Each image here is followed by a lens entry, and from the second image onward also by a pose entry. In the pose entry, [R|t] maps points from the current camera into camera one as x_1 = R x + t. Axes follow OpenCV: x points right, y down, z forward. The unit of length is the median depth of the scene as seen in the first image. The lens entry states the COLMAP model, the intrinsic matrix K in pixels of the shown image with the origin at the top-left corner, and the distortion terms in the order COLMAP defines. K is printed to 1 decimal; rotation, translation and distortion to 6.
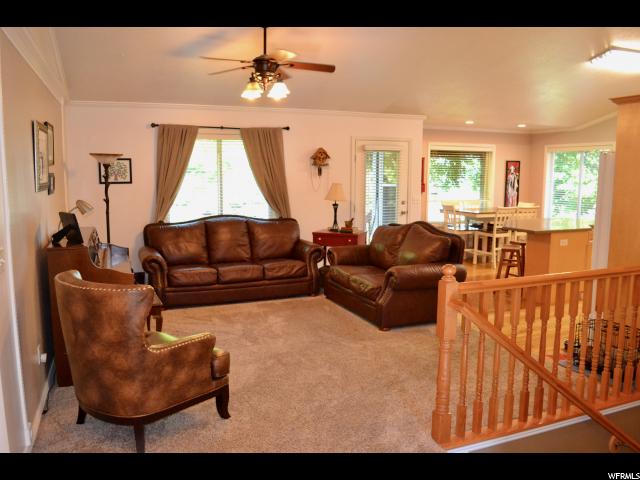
lens RADIAL K [[503.4, 0, 320.0], [0, 503.4, 240.0], [0, 0, 1]] dist [-0.004656, -0.001182]
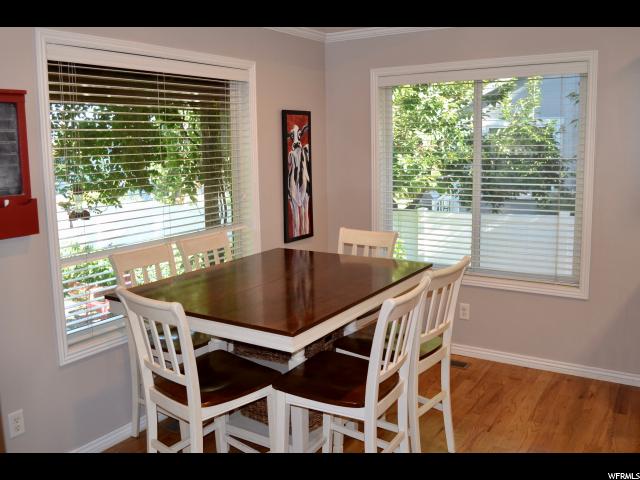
lens RADIAL K [[612.4, 0, 320.0], [0, 612.4, 240.0], [0, 0, 1]] dist [-0.002884, -0.000934]
pose [[0.816024, -0.125653, 0.564195, 0.137071], [0.107774, 0.992044, 0.065061, -0.091150], [-0.567881, 0.007714, 0.823074, 0.623507]]
